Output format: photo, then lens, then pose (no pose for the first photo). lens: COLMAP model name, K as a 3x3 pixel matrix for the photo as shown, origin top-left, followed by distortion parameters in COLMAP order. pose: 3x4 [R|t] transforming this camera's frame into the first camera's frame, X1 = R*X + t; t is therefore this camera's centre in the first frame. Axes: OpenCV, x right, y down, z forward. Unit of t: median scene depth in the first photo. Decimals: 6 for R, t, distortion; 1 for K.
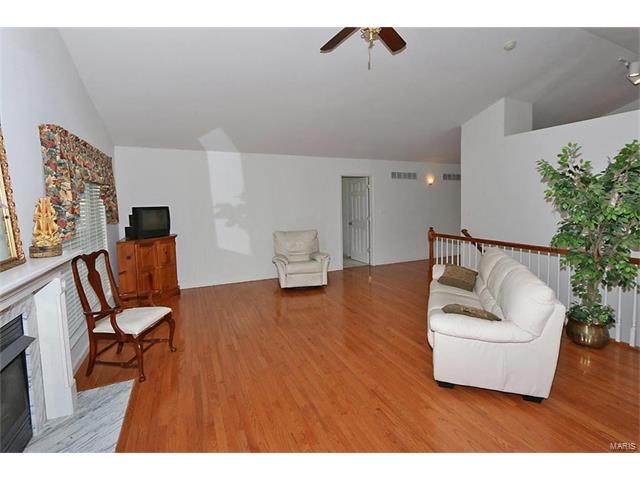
lens RADIAL K [[303.1, 0, 323.9], [0, 303.1, 223.1], [0, 0, 1]] dist [-0.003054, 0.000001]
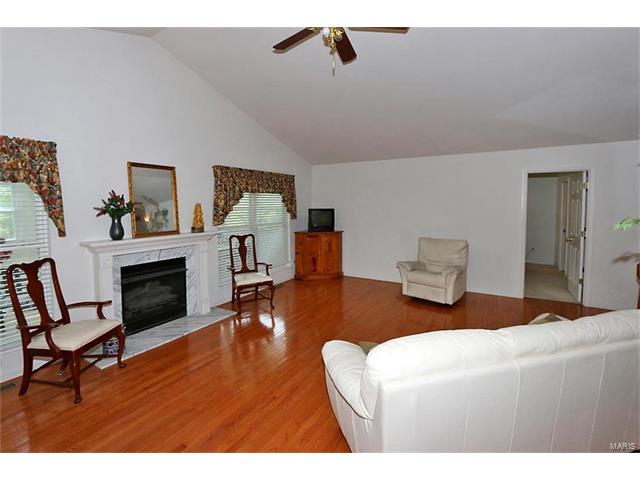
lens RADIAL K [[303.1, 0, 323.9], [0, 303.1, 223.1], [0, 0, 1]] dist [-0.003054, 0.000001]
pose [[0.562536, 0.062468, -0.824410, 0.573687], [-0.067116, 0.997301, 0.029772, -0.031429], [0.824044, 0.038583, 0.565210, 0.251010]]
